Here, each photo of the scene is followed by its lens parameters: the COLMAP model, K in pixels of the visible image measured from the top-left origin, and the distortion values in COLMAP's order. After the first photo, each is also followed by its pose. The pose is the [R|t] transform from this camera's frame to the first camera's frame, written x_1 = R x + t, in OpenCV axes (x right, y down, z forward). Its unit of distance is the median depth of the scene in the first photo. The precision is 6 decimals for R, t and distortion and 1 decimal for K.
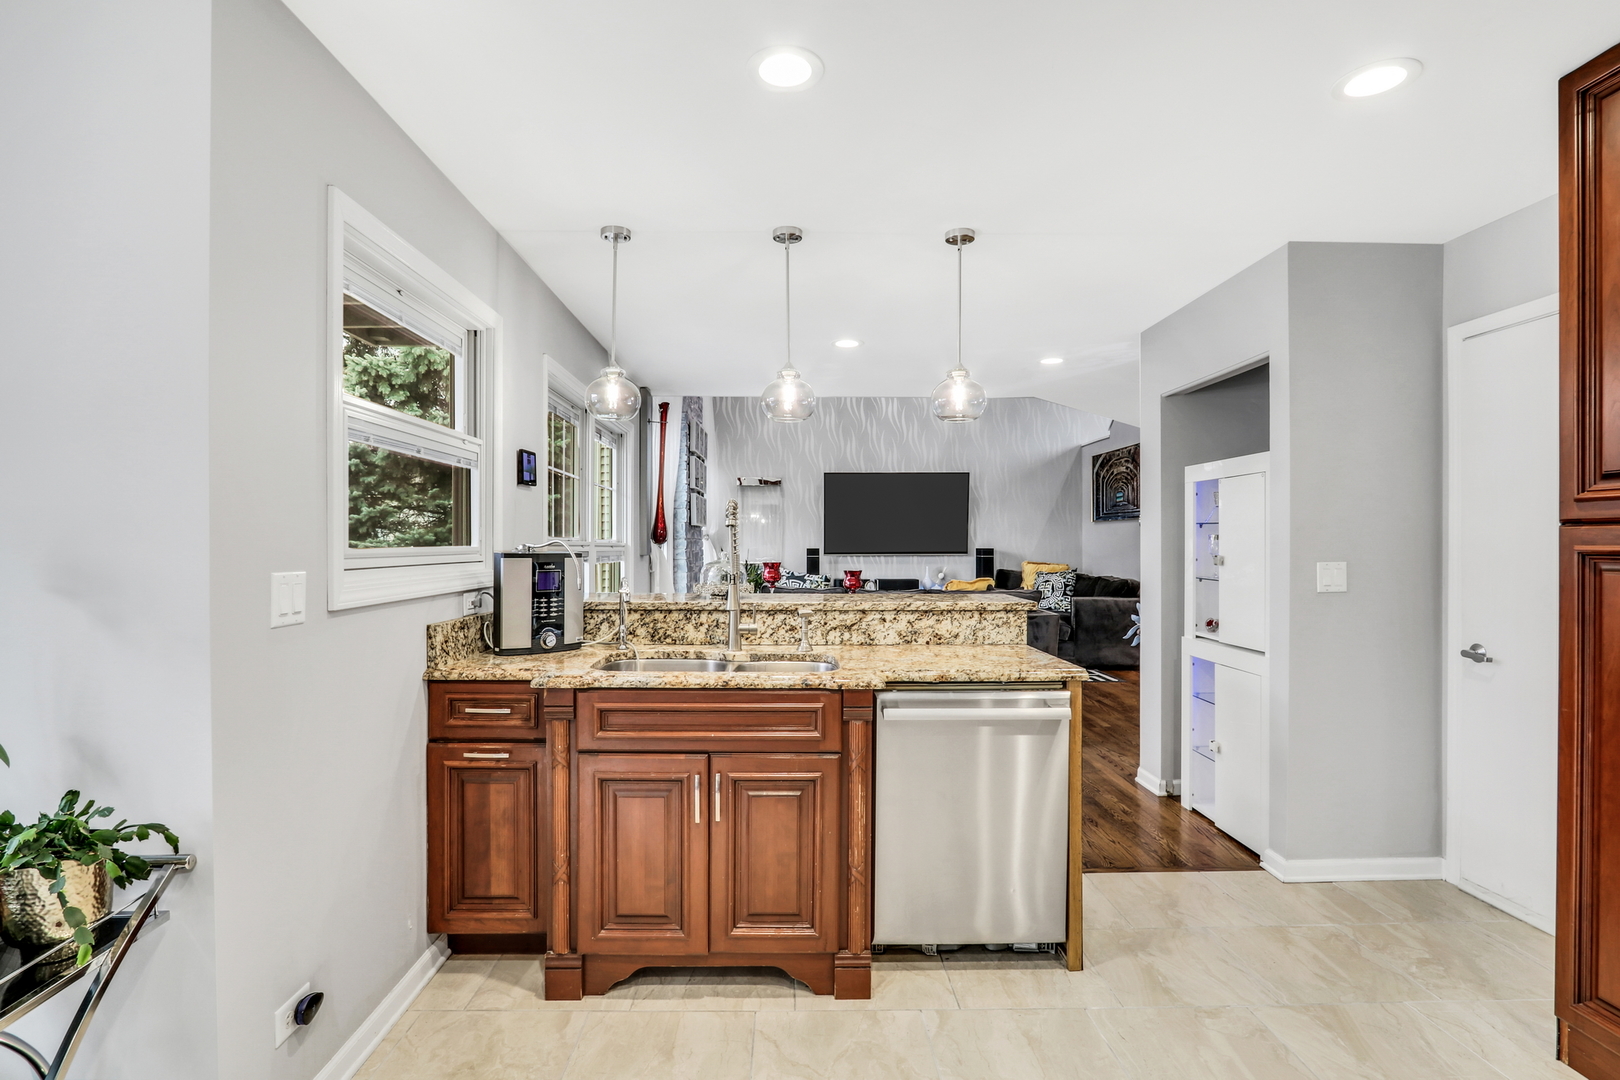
lens RADIAL K [[799.4, 0, 810.0], [0, 799.4, 549.9], [0, 0, 1]] dist [-0.014593, 0.001989]
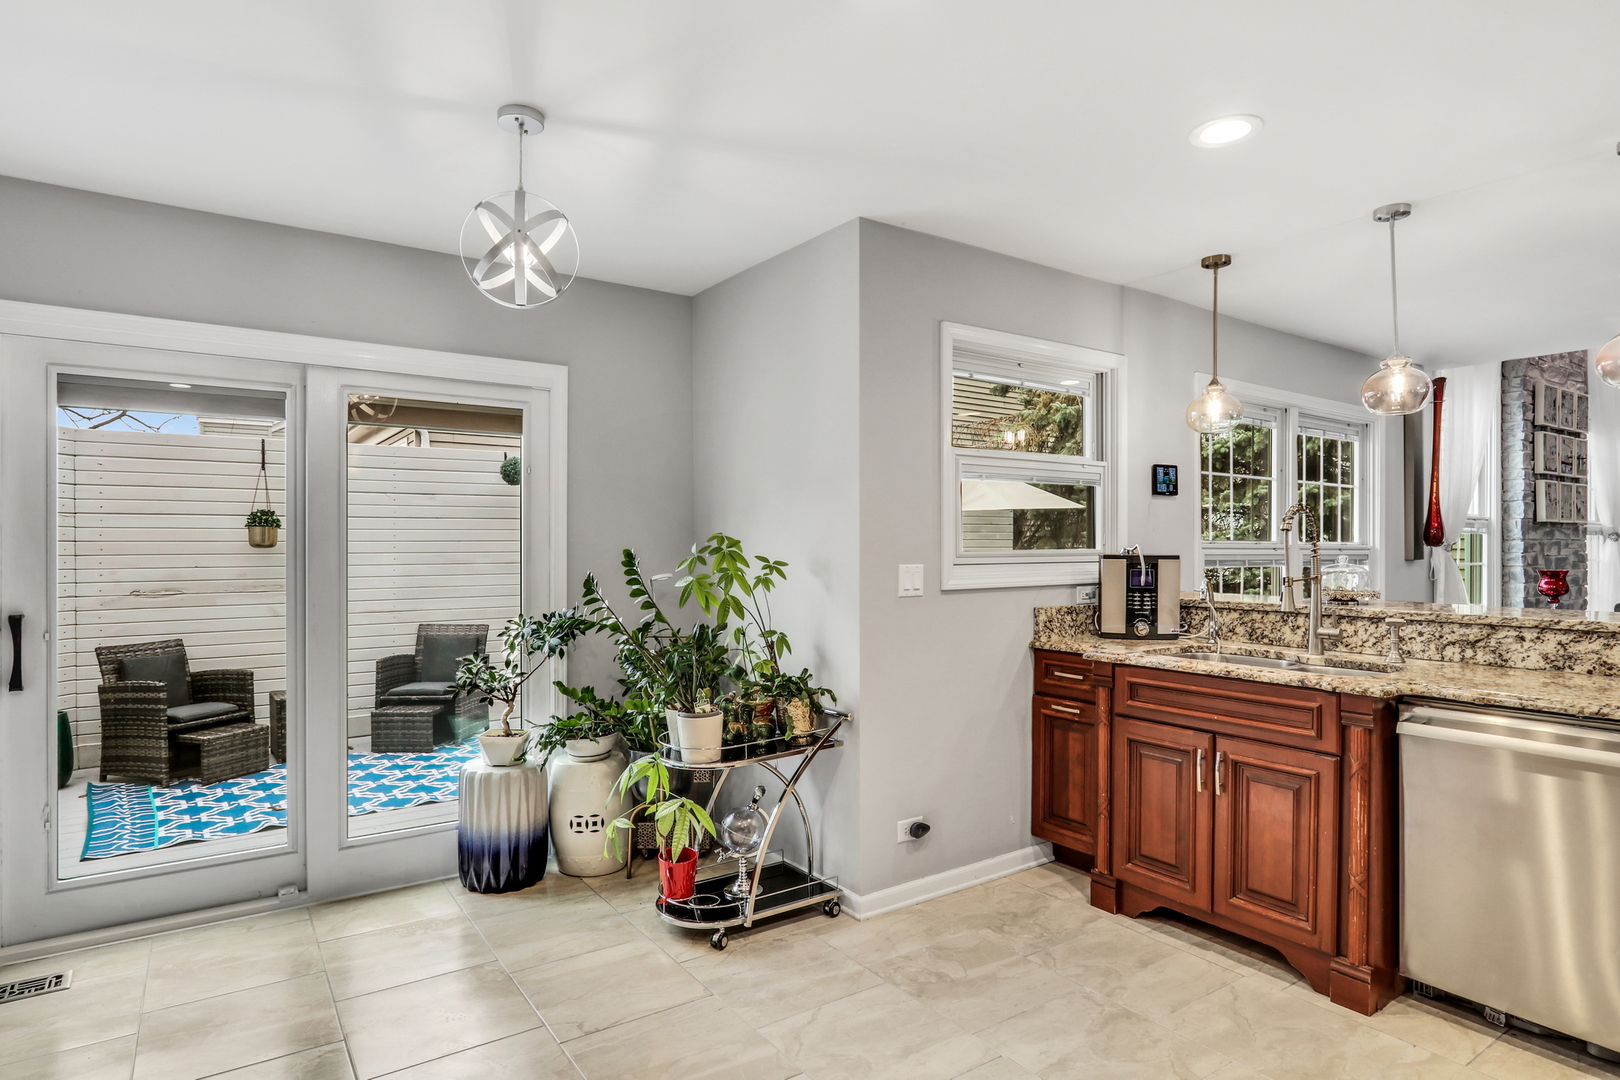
lens RADIAL K [[890.0, 0, 812.3], [0, 890.0, 548.9], [0, 0, 1]] dist [-0.018338, 0.001272]
pose [[0.557622, 0.000345, -0.830095, 0.568623], [-0.004050, 0.999989, -0.002305, -0.000271], [0.830085, 0.004648, 0.557617, -0.158828]]
